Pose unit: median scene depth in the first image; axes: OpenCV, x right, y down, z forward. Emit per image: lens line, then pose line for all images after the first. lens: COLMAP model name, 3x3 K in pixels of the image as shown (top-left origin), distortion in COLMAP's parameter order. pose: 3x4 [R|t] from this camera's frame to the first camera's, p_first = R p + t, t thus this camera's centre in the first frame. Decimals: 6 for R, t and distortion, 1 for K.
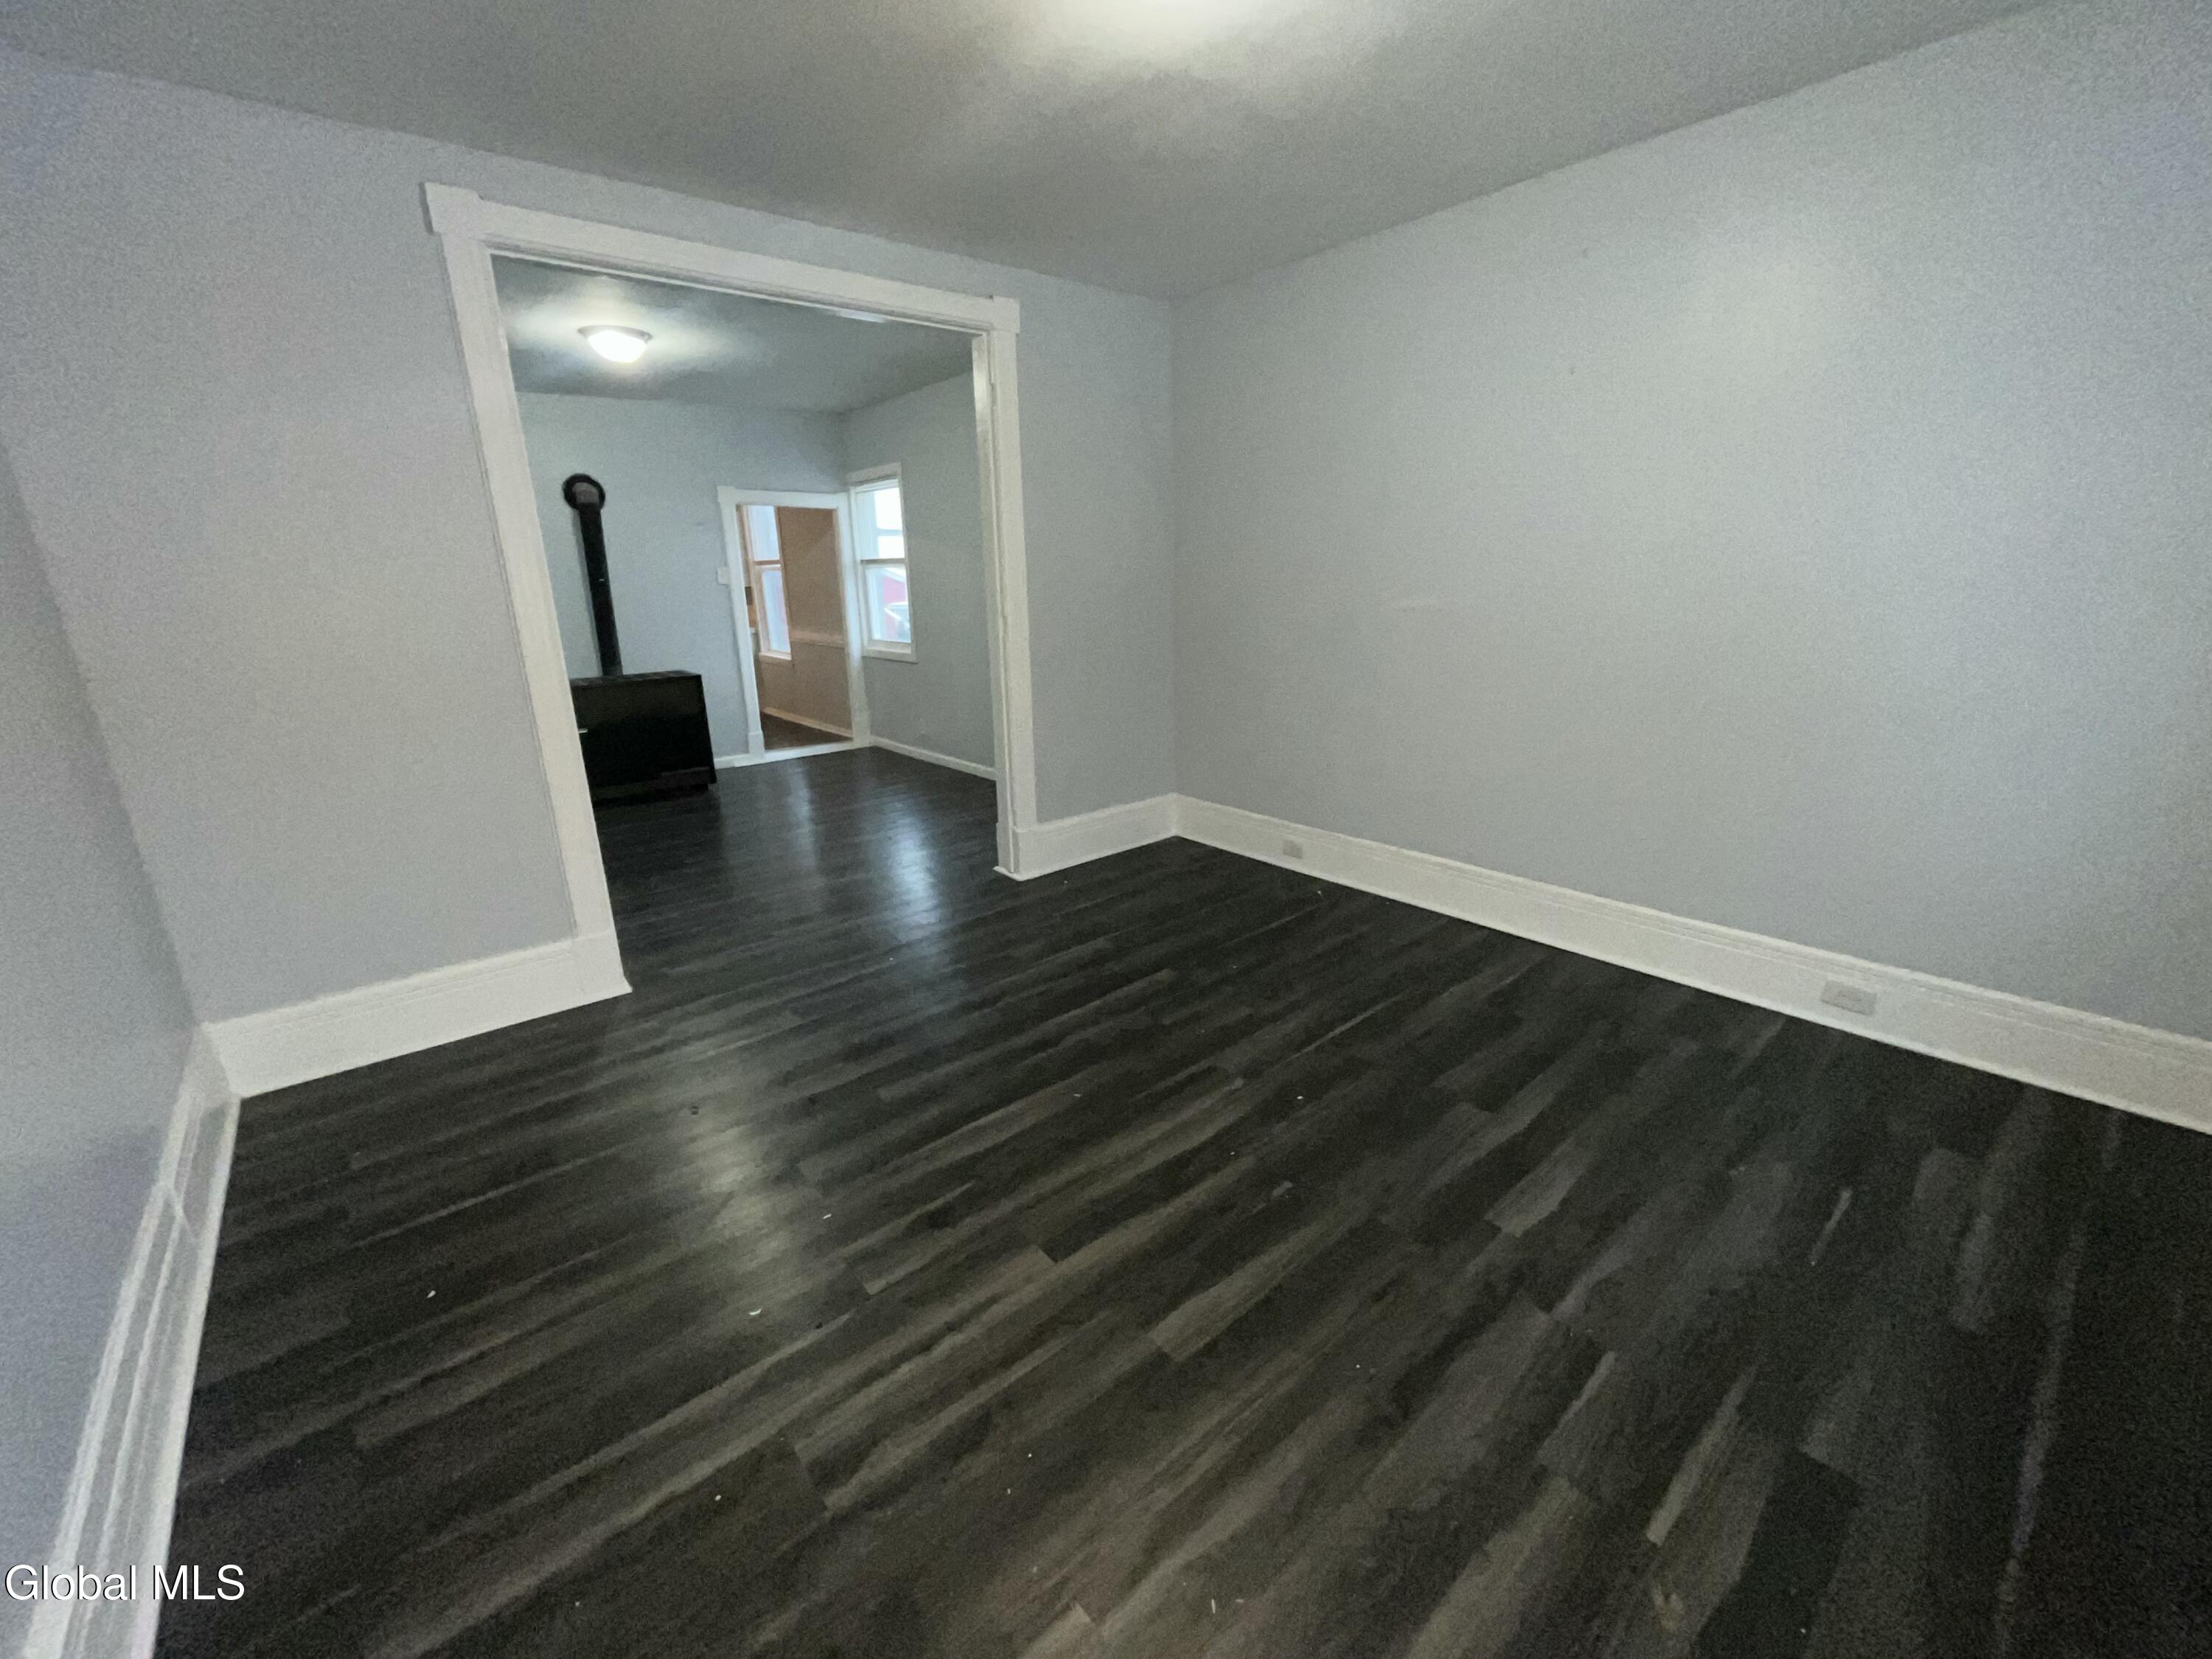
lens RADIAL K [[902.3, 0, 1100.6], [0, 902.3, 822.3], [0, 0, 1]] dist [0.009839, -0.000366]
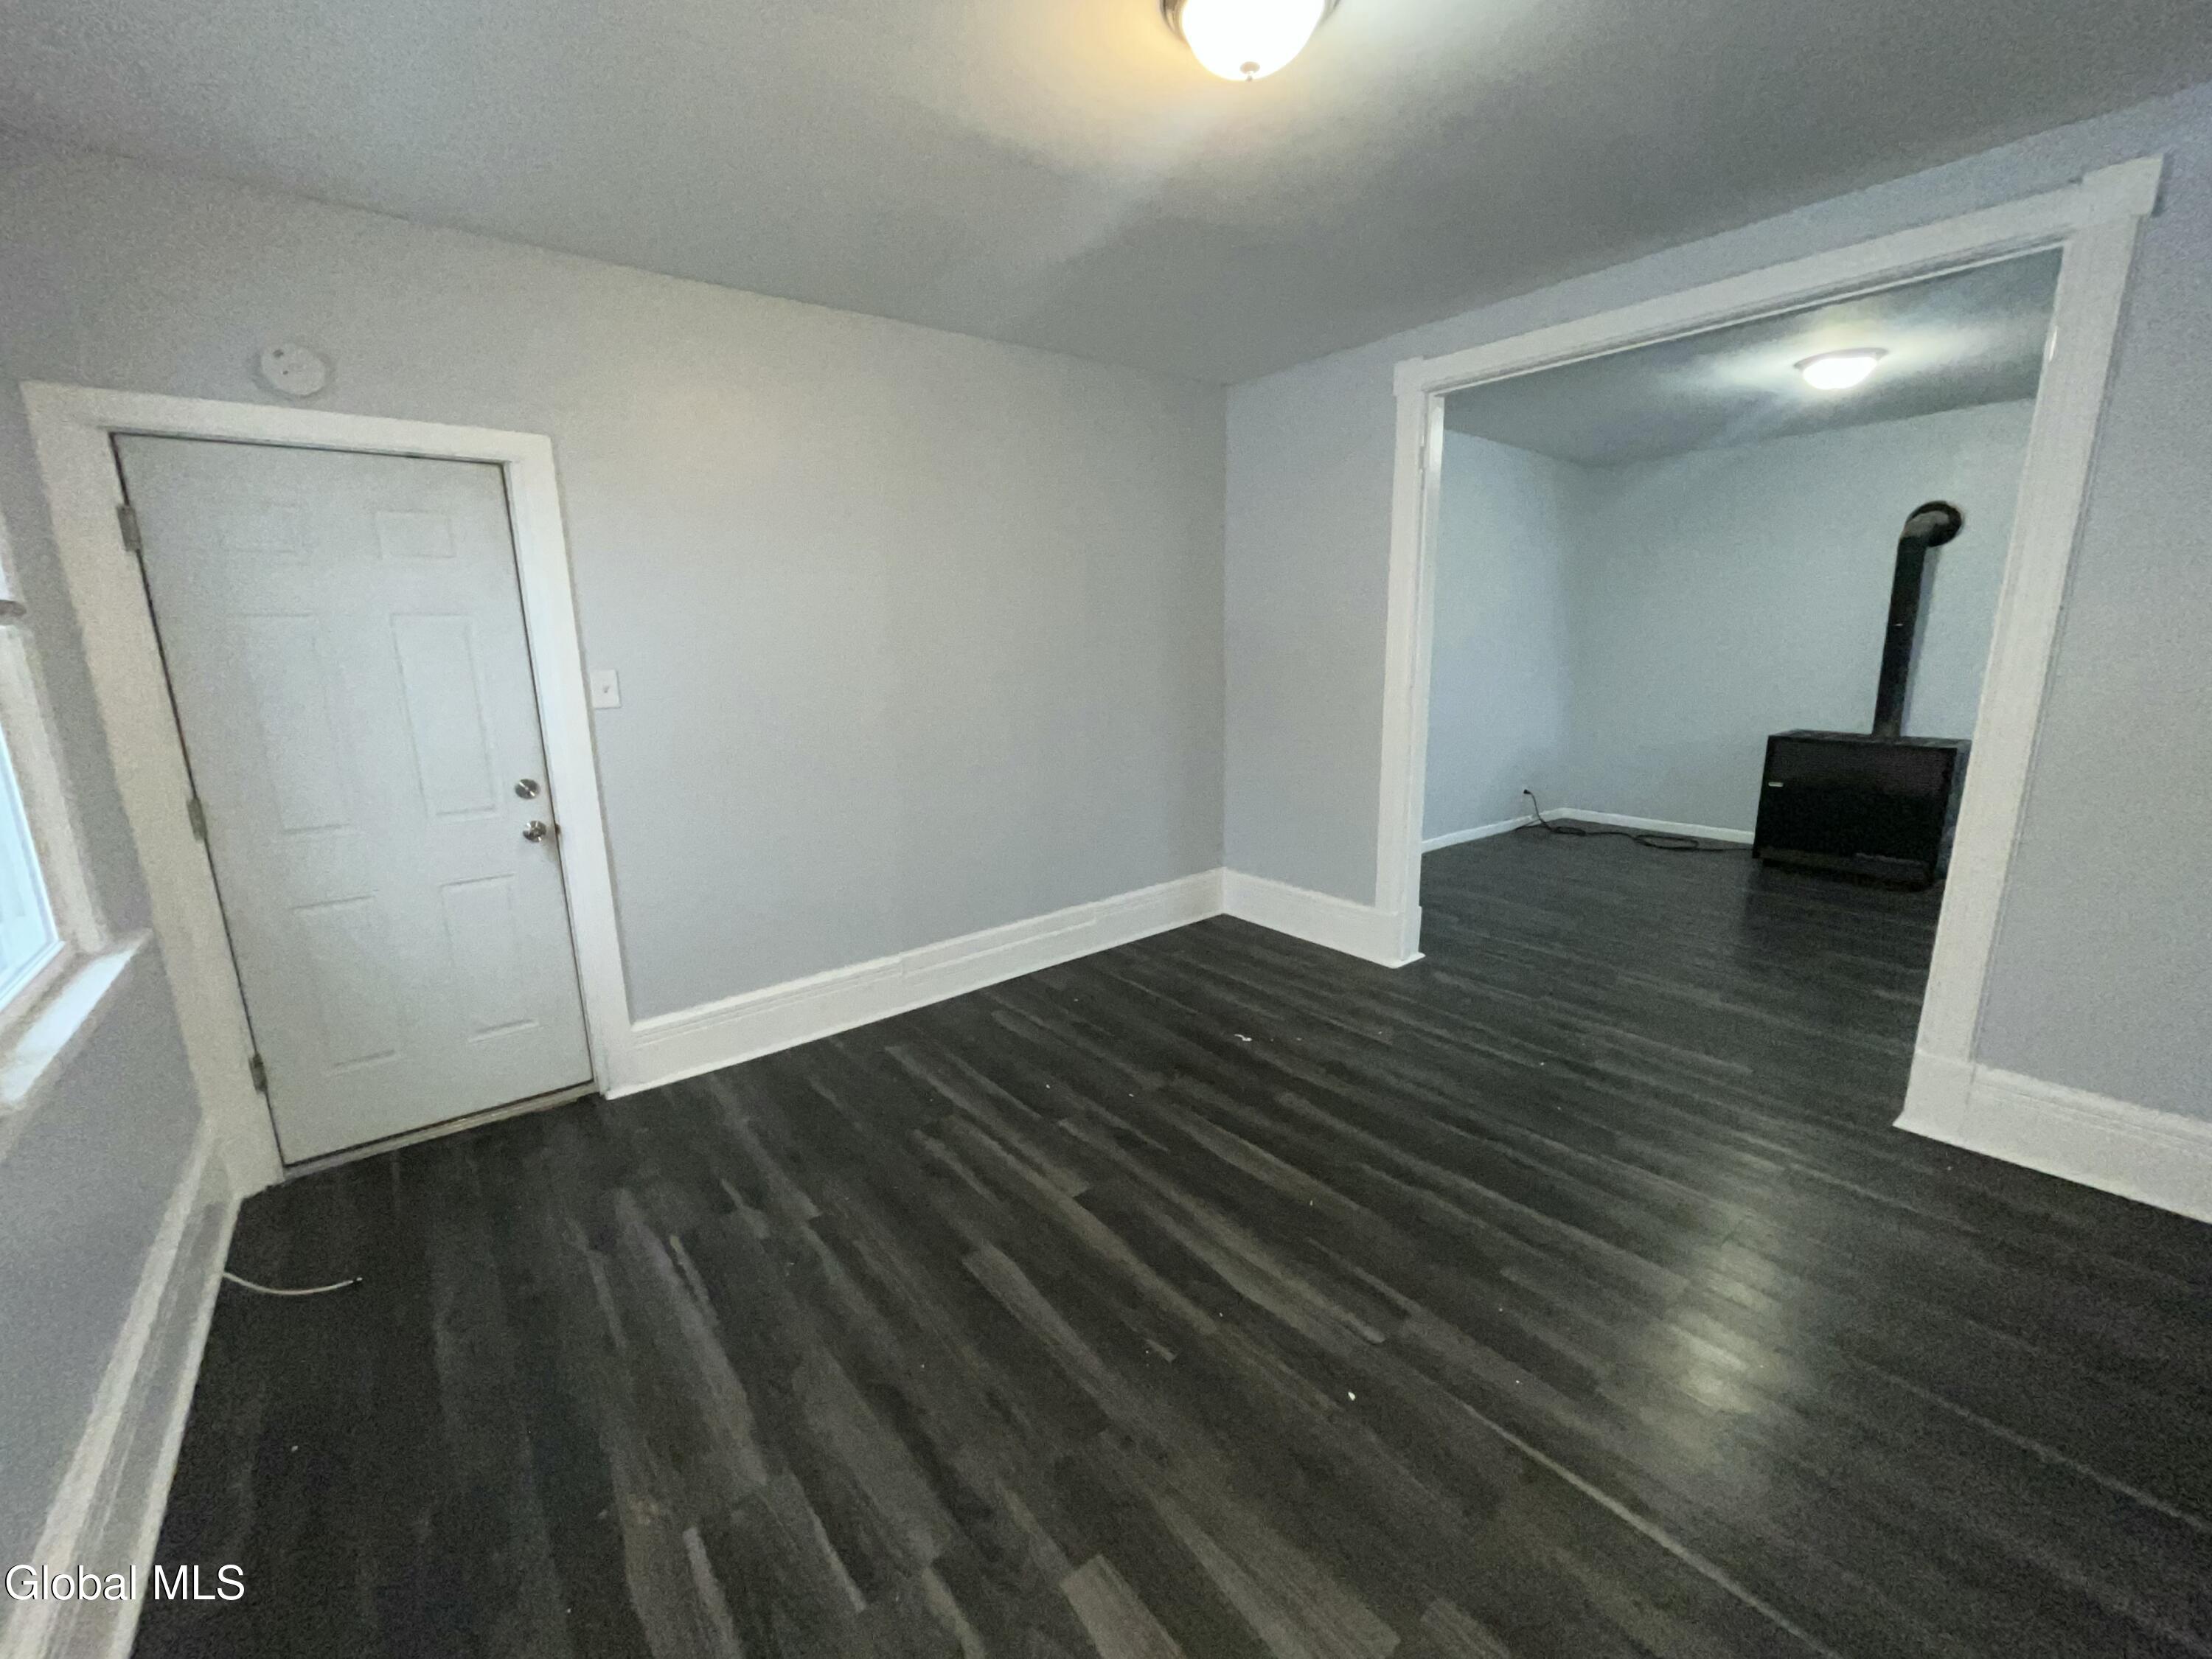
lens RADIAL K [[896.5, 0, 1106.8], [0, 896.5, 823.7], [0, 0, 1]] dist [-0.003341, -0.000645]
pose [[-0.024192, 0.229877, -0.972919, 0.765660], [-0.253549, 0.939972, 0.228397, -0.214940], [0.967020, 0.252208, 0.035545, 0.648091]]
